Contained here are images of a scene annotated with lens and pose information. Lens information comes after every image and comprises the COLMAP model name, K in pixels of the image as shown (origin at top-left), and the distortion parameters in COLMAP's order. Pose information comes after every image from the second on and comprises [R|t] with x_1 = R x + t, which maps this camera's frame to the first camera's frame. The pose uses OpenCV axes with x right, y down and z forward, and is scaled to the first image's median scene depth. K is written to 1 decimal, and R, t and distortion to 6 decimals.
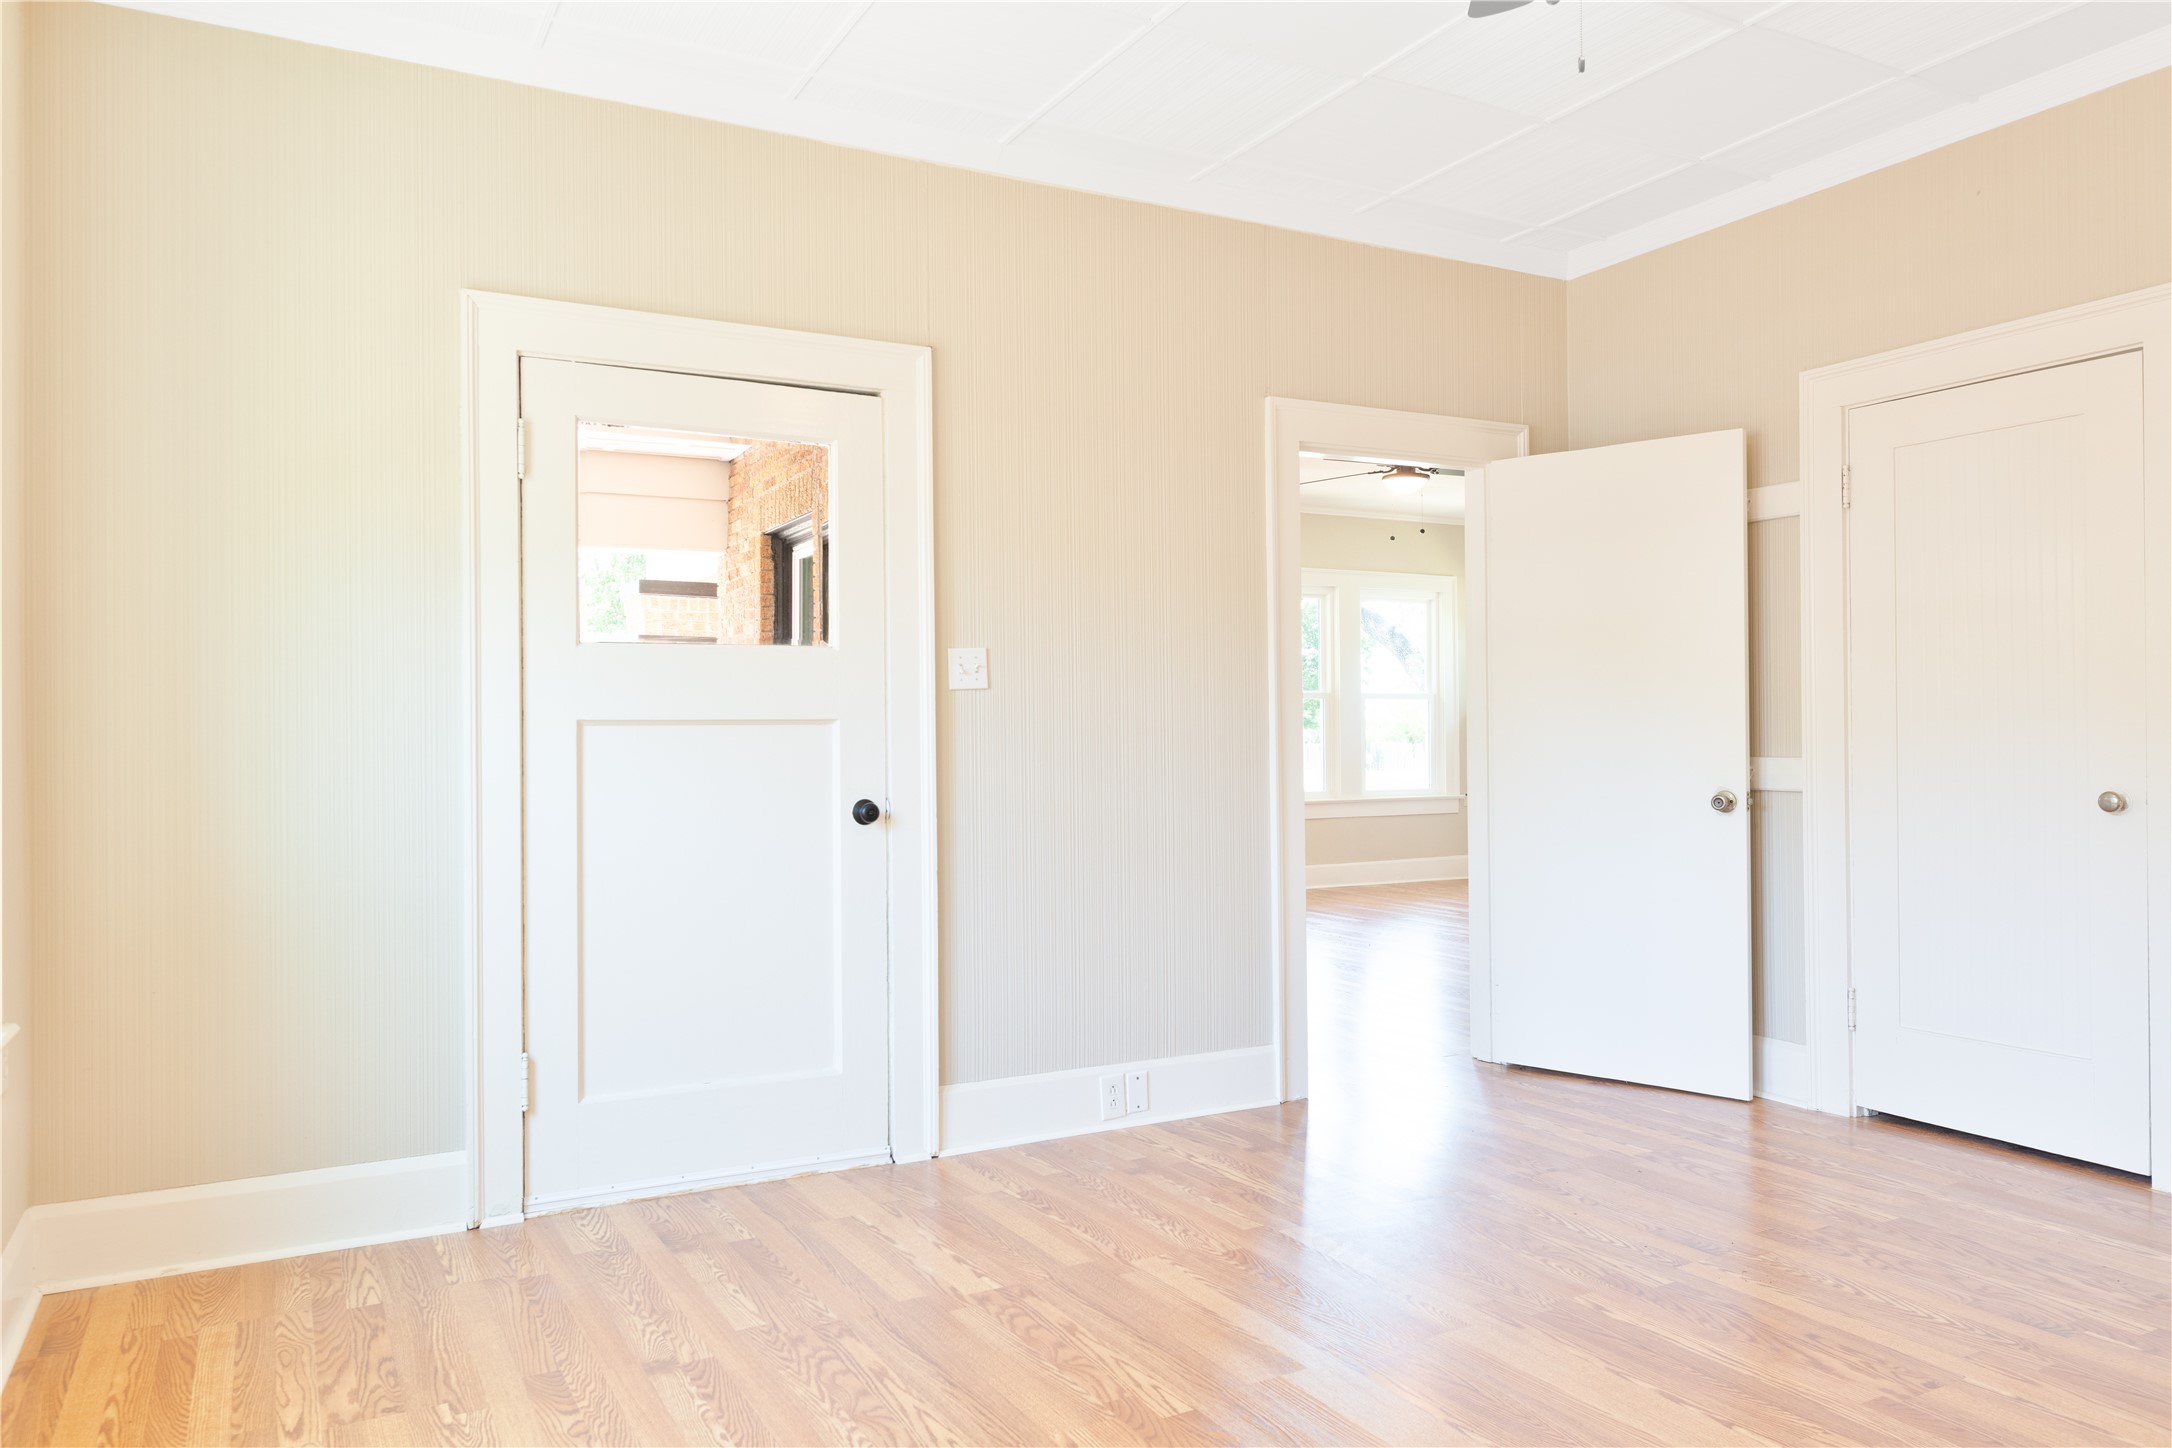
lens RADIAL K [[1486.7, 0, 1090.8], [0, 1486.7, 724.7], [0, 0, 1]] dist [-0.007999, -0.004955]
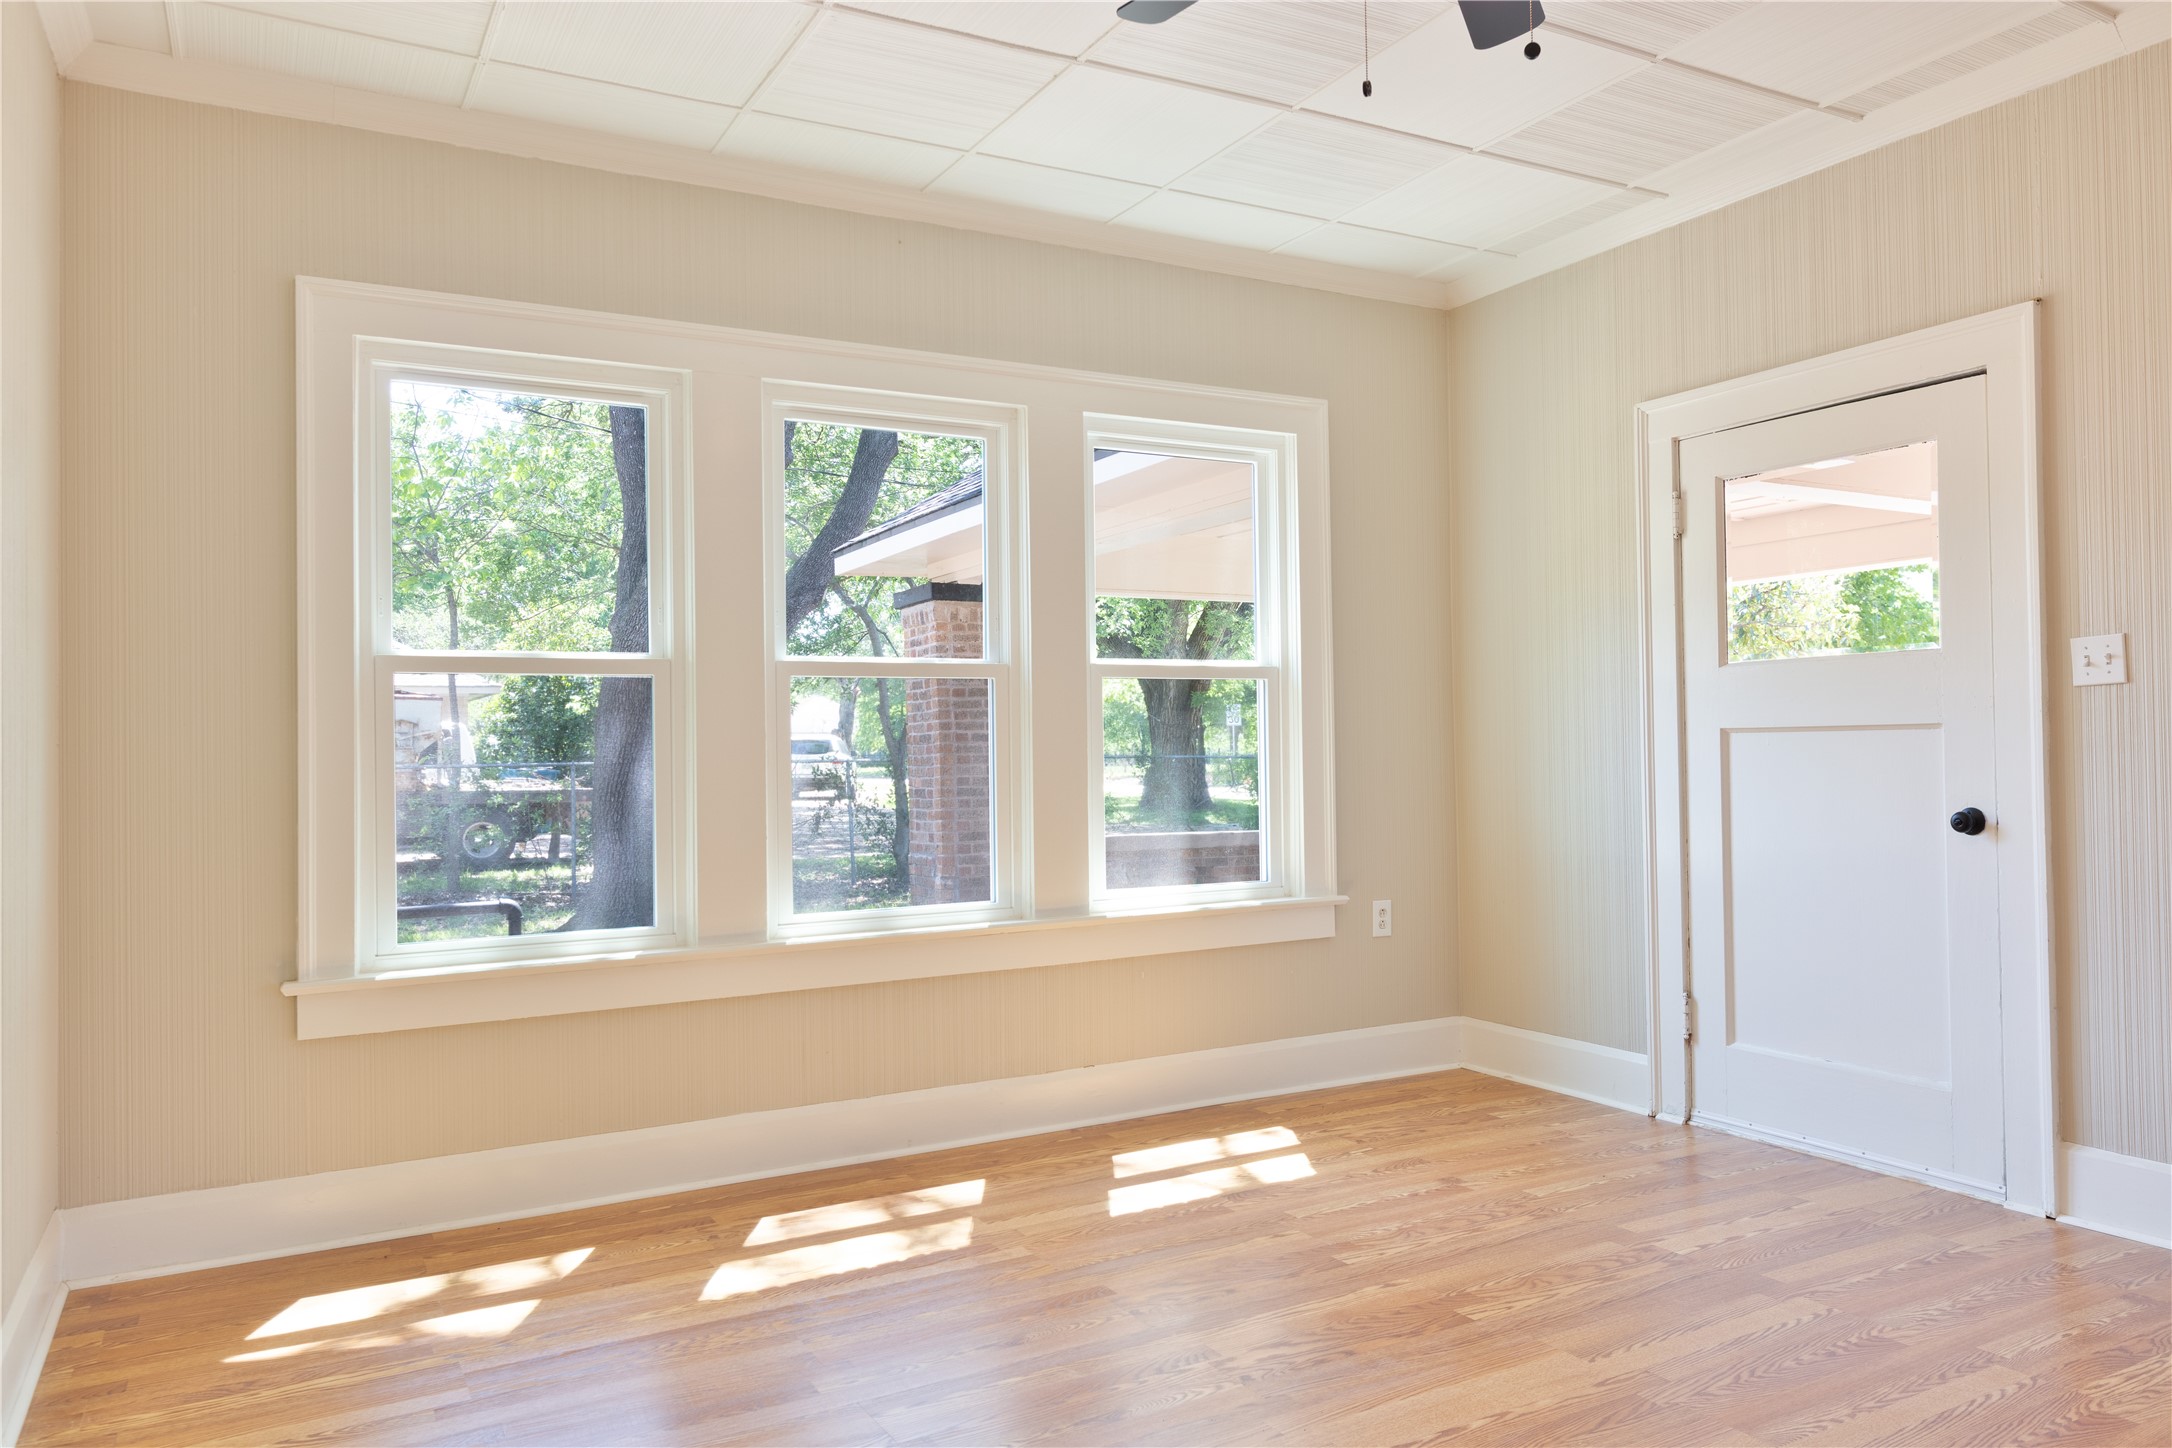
lens RADIAL K [[1486.7, 0, 1088.1], [0, 1486.7, 731.2], [0, 0, 1]] dist [-0.007999, -0.004955]
pose [[-0.000311, -0.005463, -0.999985, 0.924254], [0.016604, 0.999847, -0.005468, -0.002748], [0.999862, -0.016606, -0.000220, 0.520534]]
